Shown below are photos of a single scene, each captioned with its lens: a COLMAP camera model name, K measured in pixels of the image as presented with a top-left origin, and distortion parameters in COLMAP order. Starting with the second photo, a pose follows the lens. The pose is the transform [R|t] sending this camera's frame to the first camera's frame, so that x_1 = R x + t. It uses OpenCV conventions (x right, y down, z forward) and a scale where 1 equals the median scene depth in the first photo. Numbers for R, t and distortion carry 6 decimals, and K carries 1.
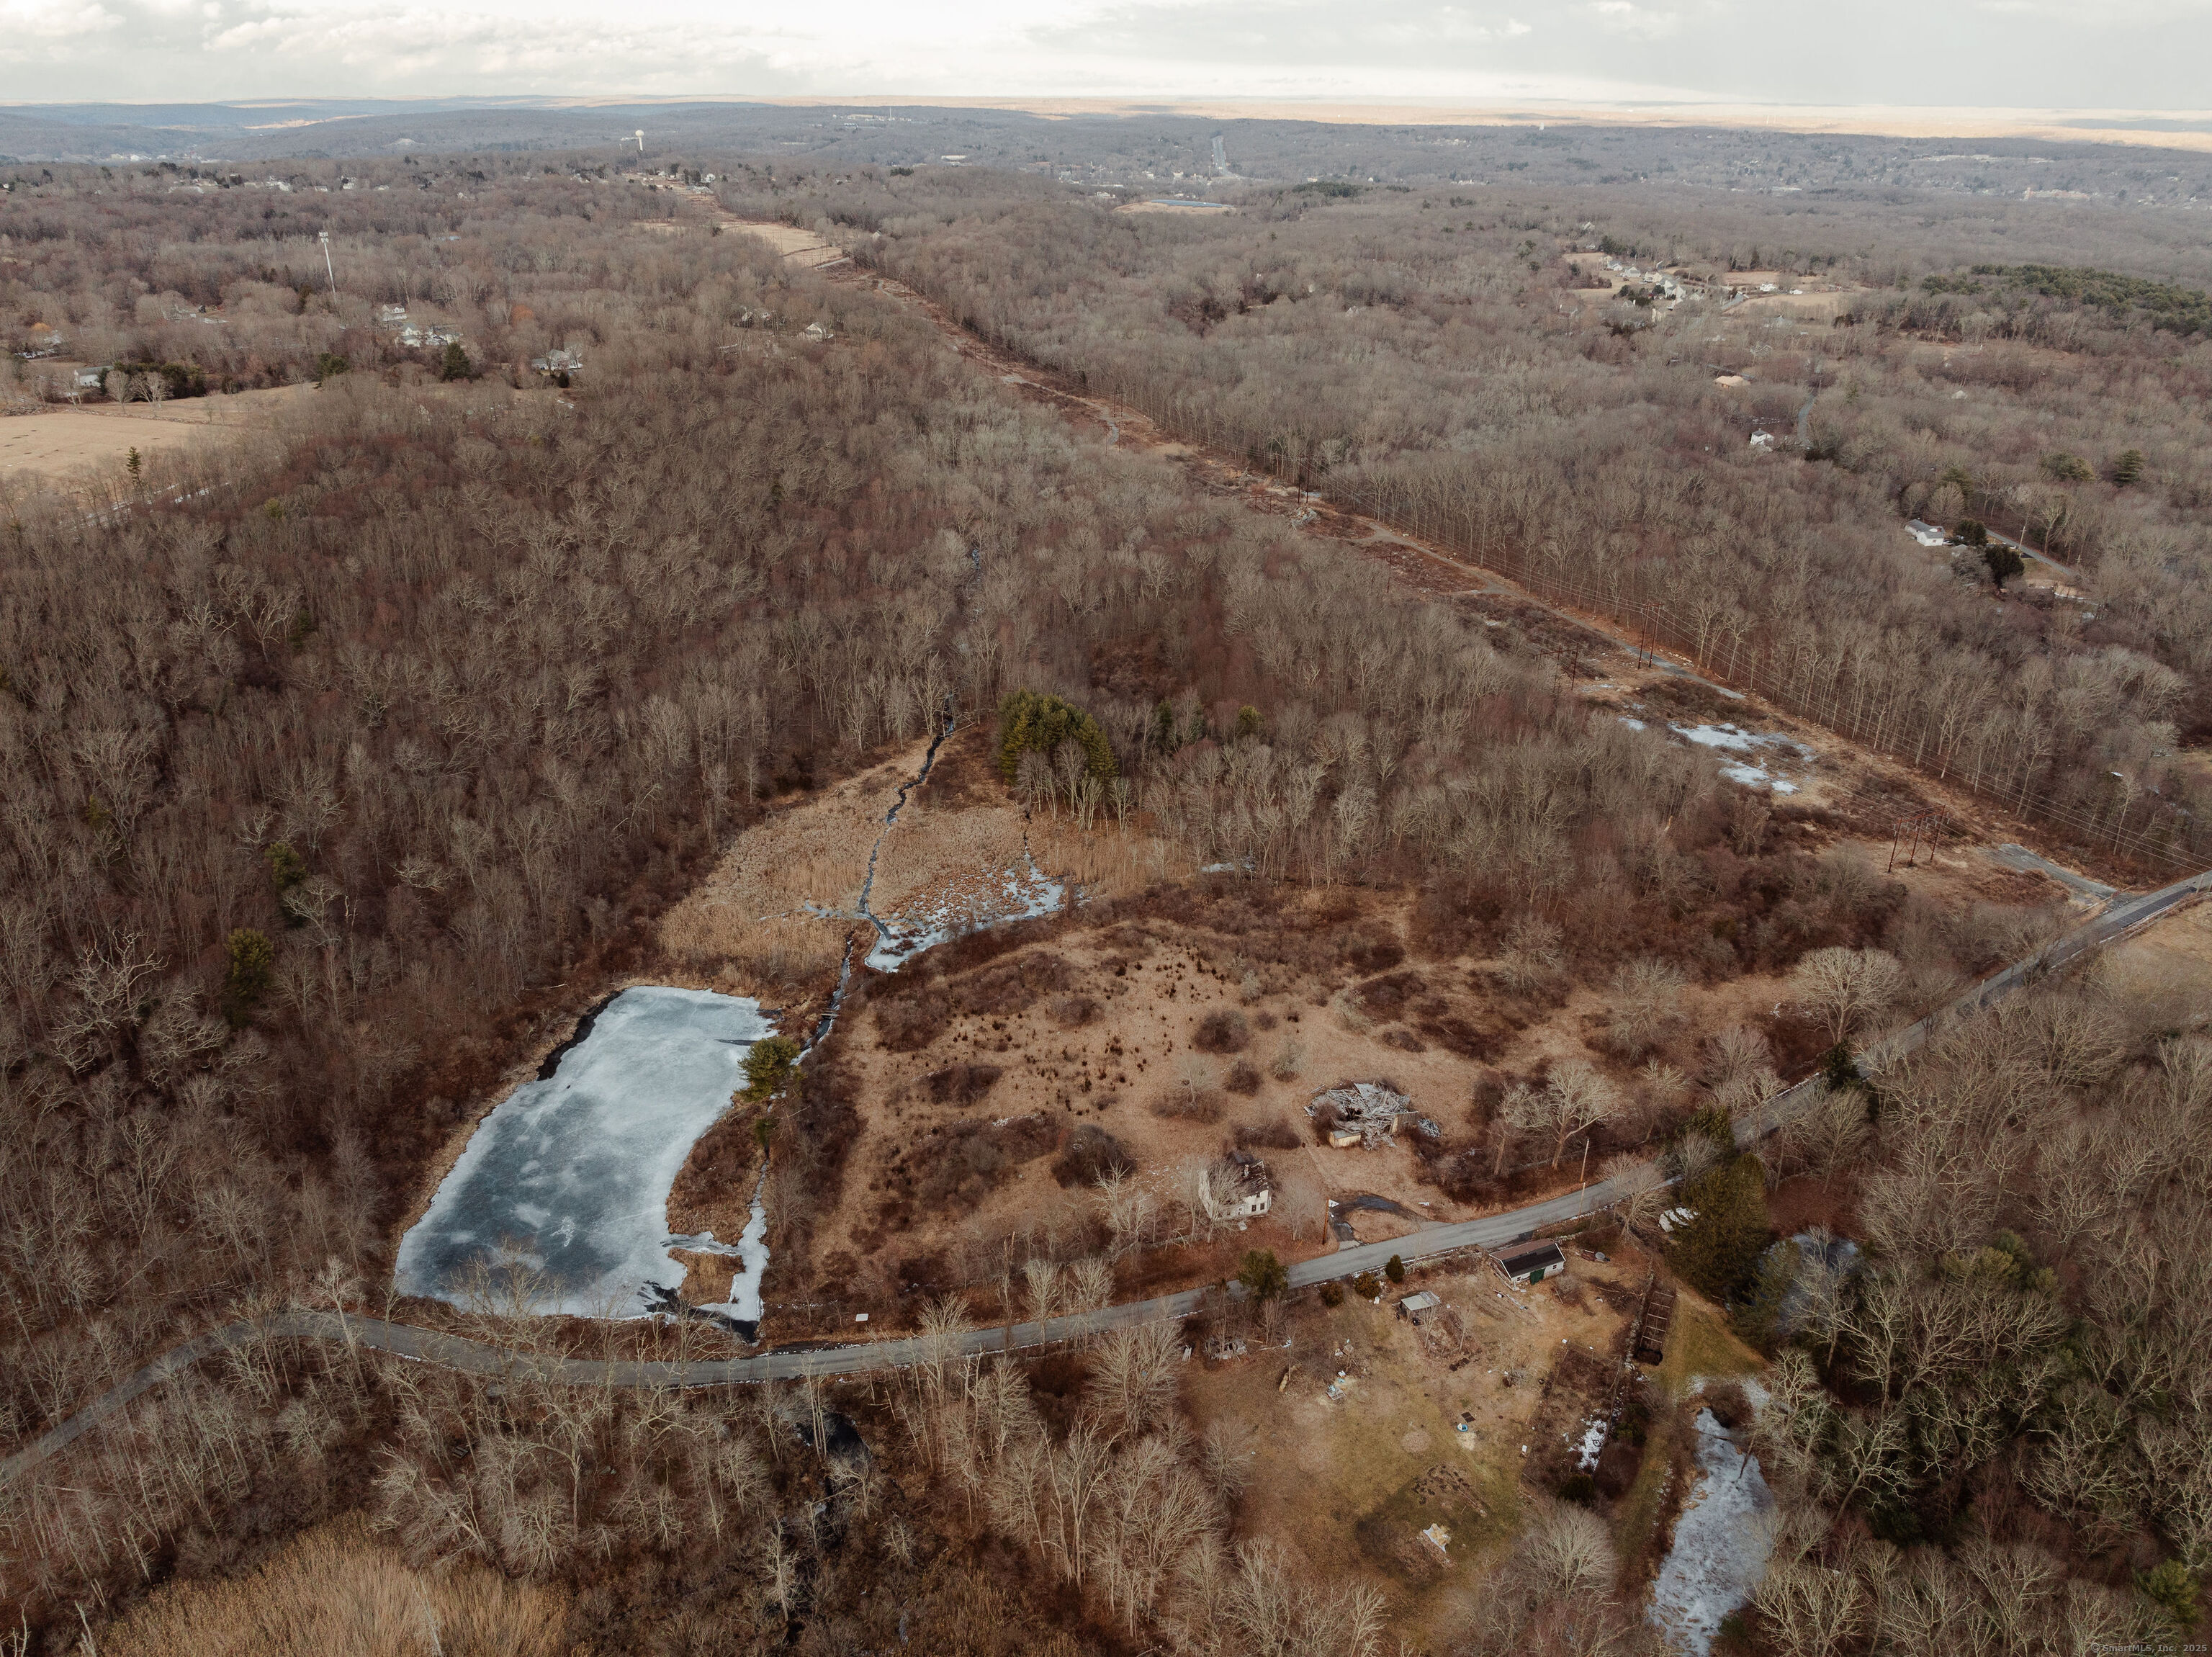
lens RADIAL K [[1553.7, 0, 1112.1], [0, 1553.7, 829.6], [0, 0, 1]] dist [-0.036481, -0.005517]
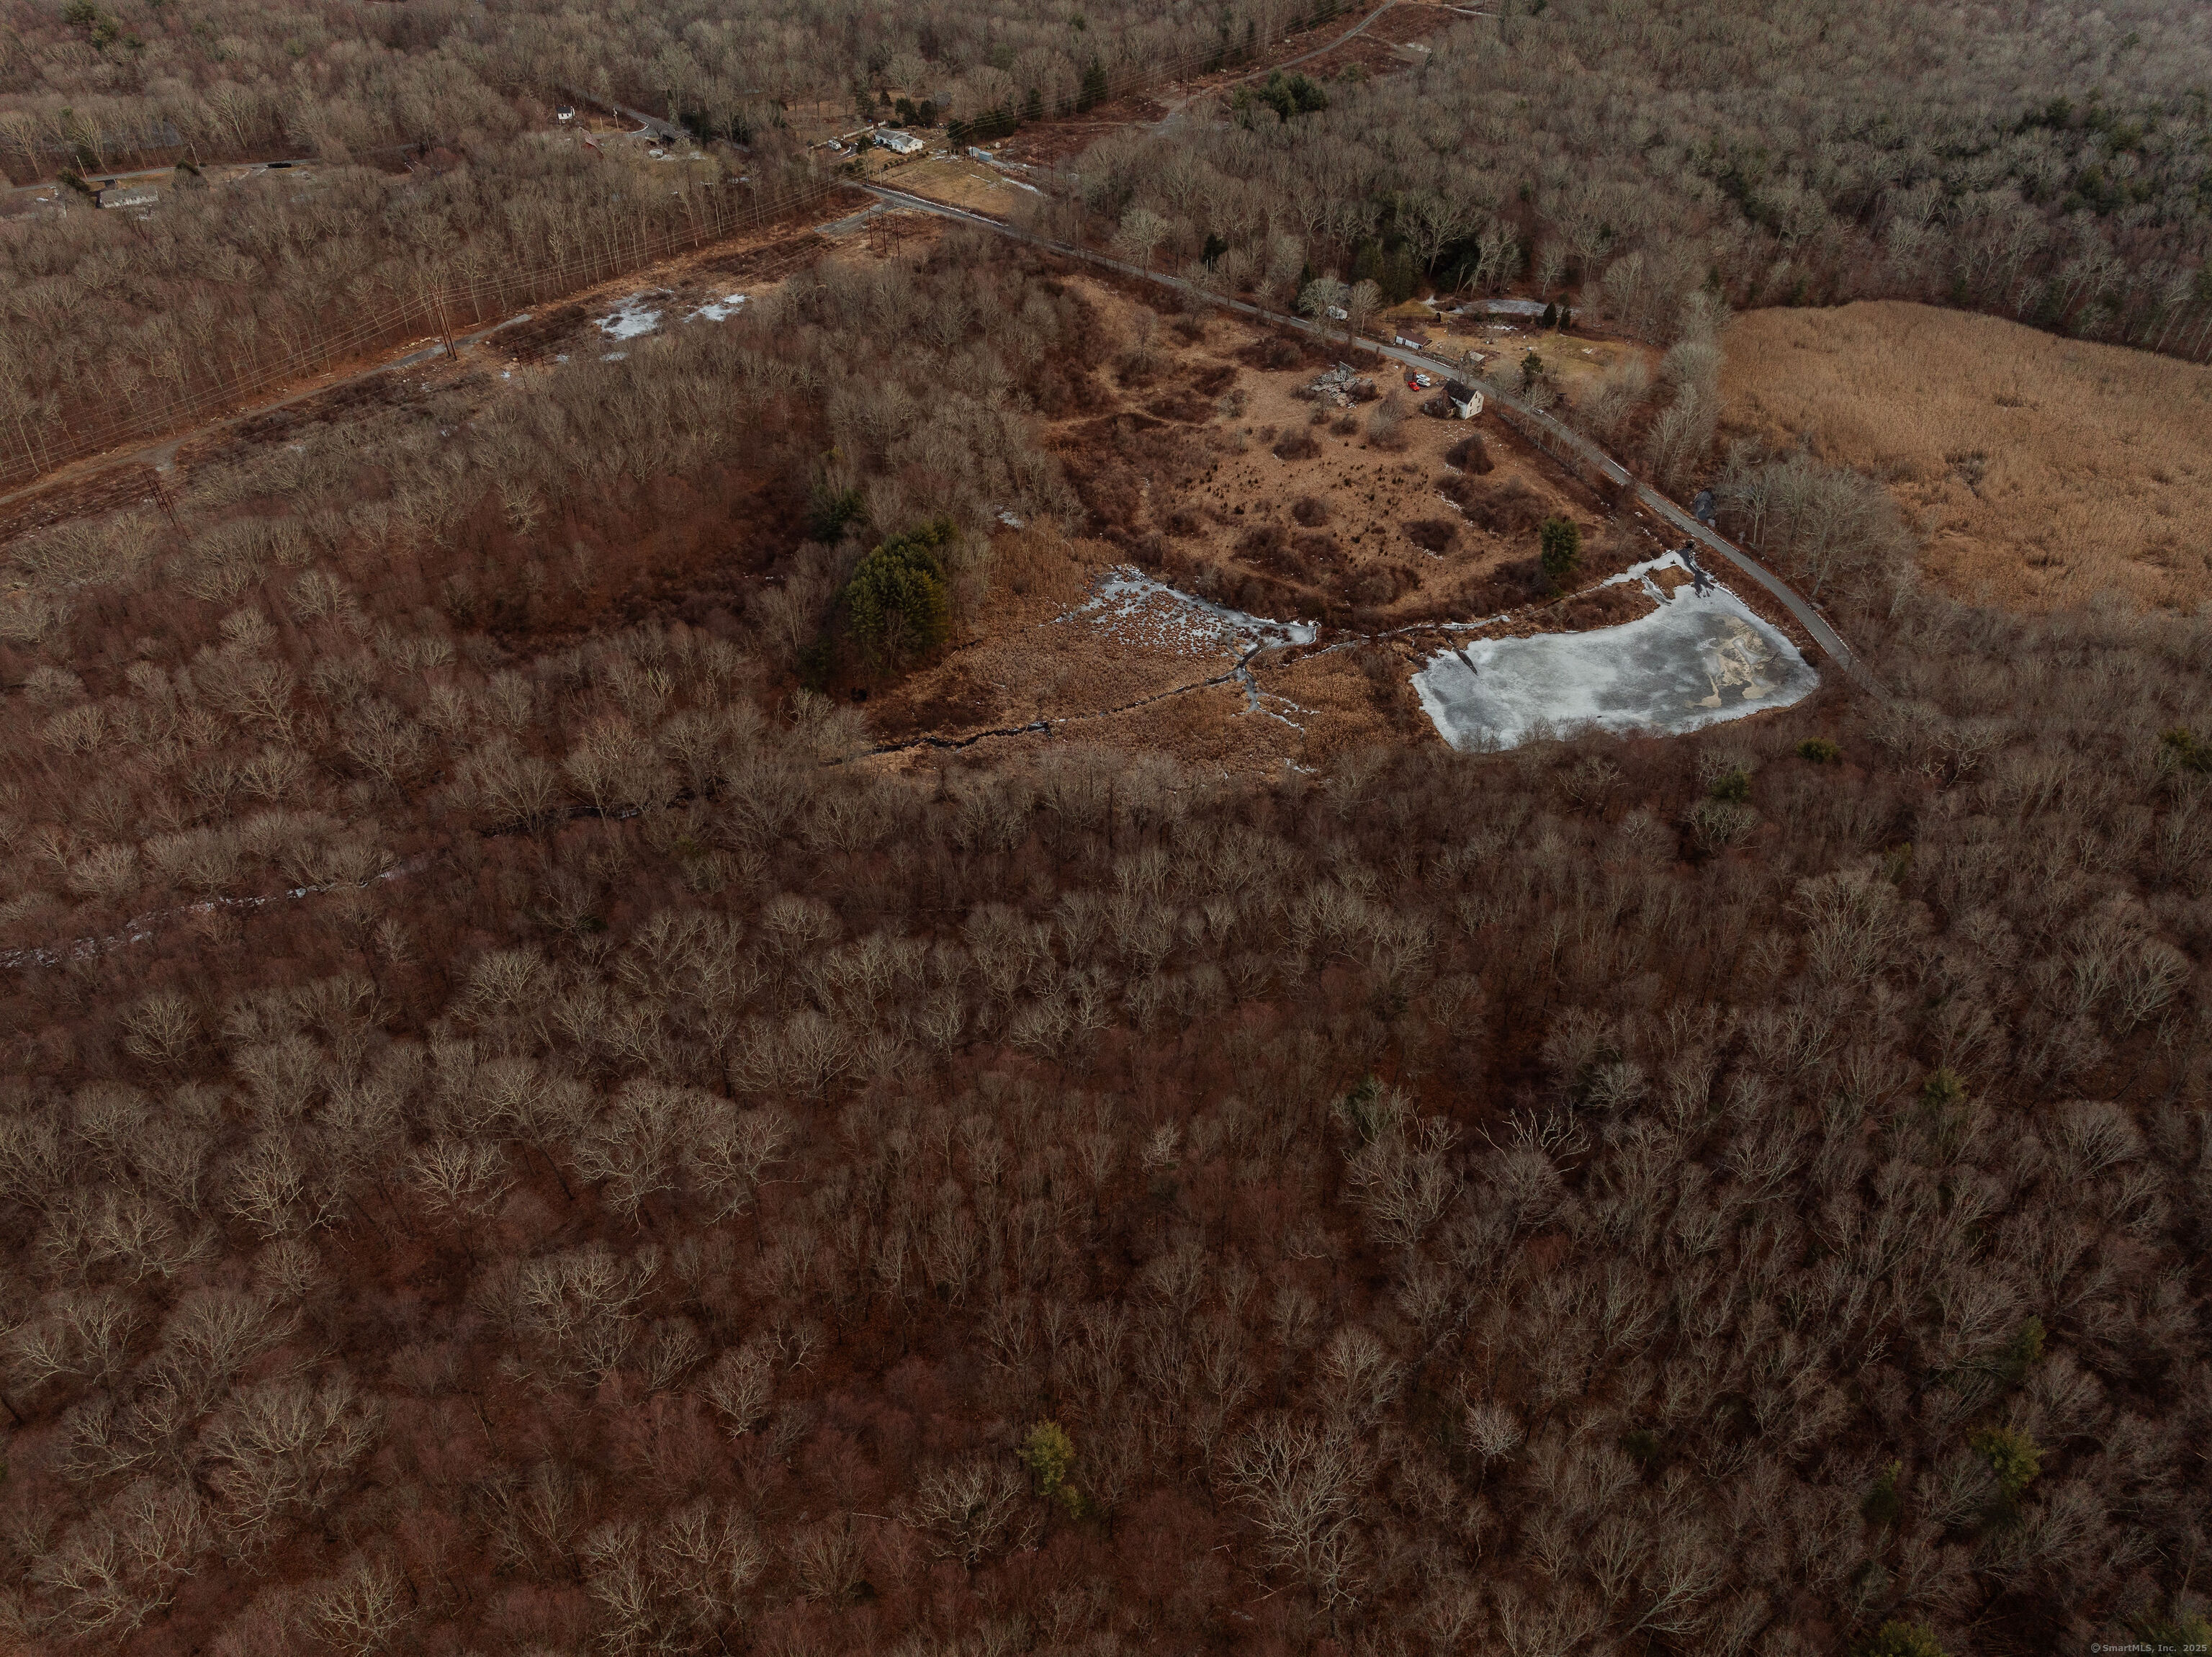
lens RADIAL K [[1542.7, 0, 1113.7], [0, 1542.7, 855.5], [0, 0, 1]] dist [-0.027743, -0.004648]
pose [[-0.413803, -0.628461, 0.658638, -0.991906], [0.384706, 0.534996, 0.752184, -0.767986], [-0.825087, 0.564638, 0.020390, 1.280393]]
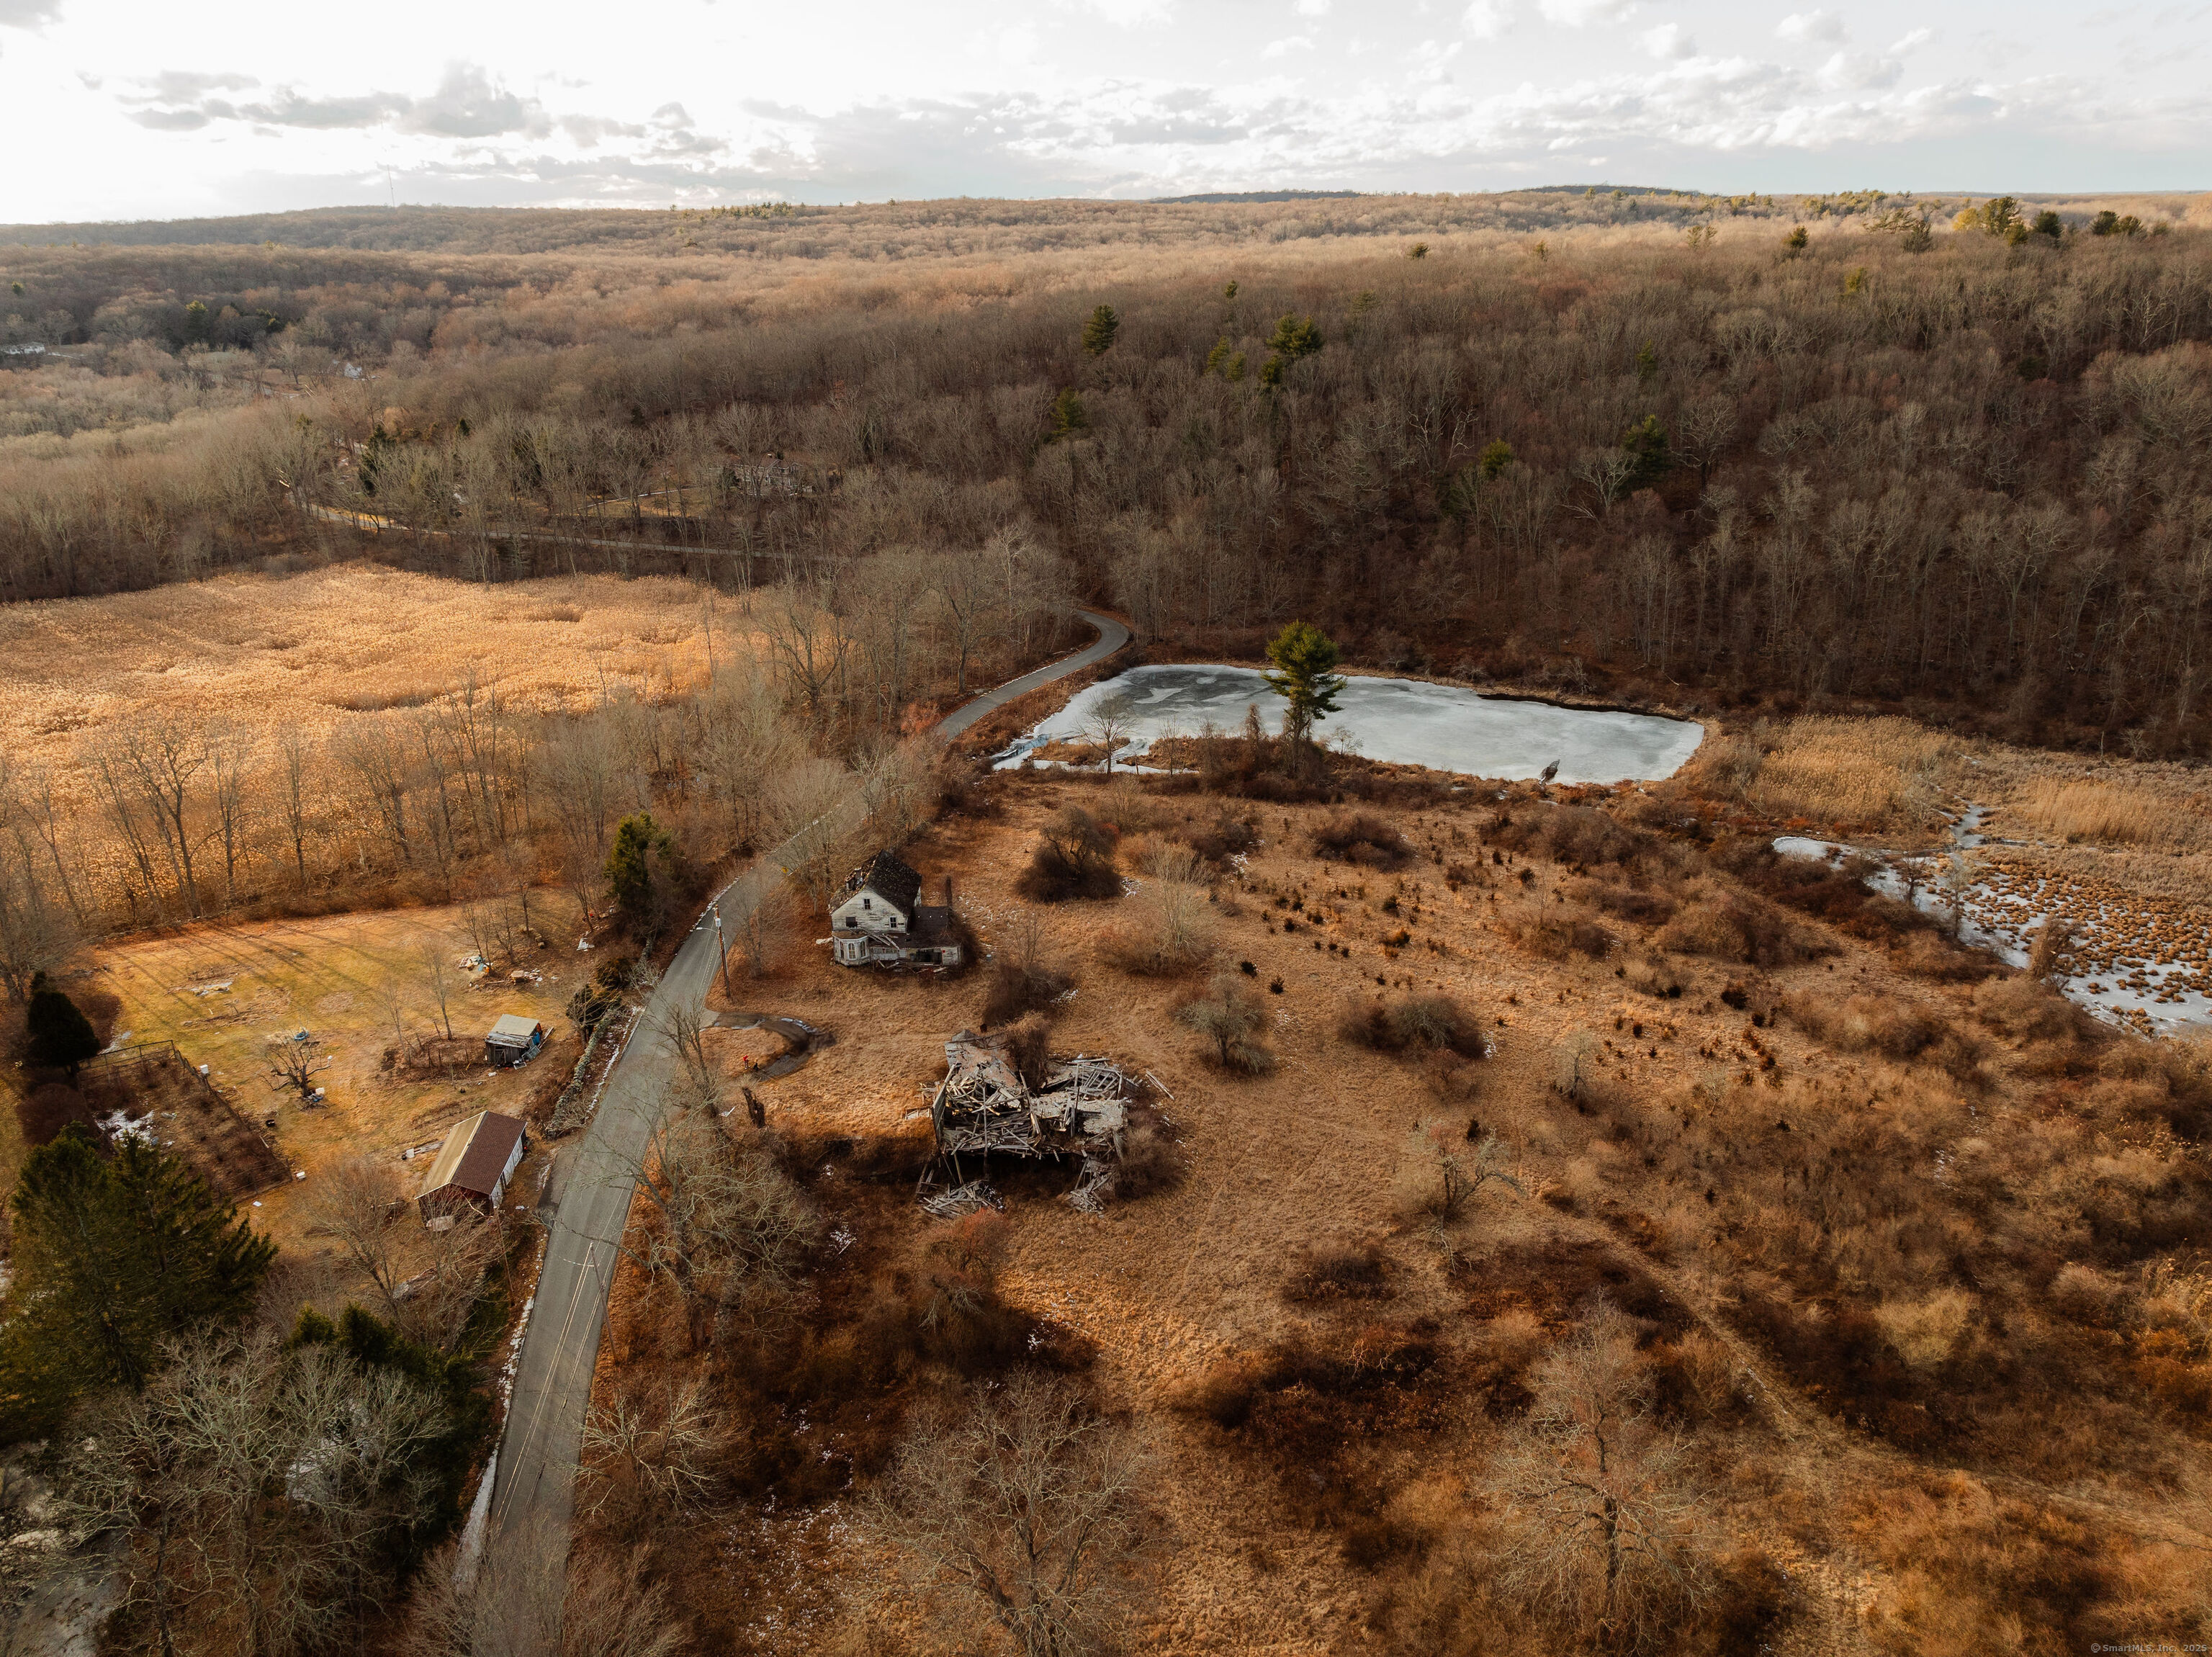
lens RADIAL K [[1621.9, 0, 1111.9], [0, 1621.9, 824.0], [0, 0, 1]] dist [-0.033853, -0.008603]
pose [[-0.296837, 0.337392, -0.893339, 0.488273], [-0.400585, 0.805217, 0.437216, -0.086331], [0.866845, 0.487640, -0.103863, 0.913622]]
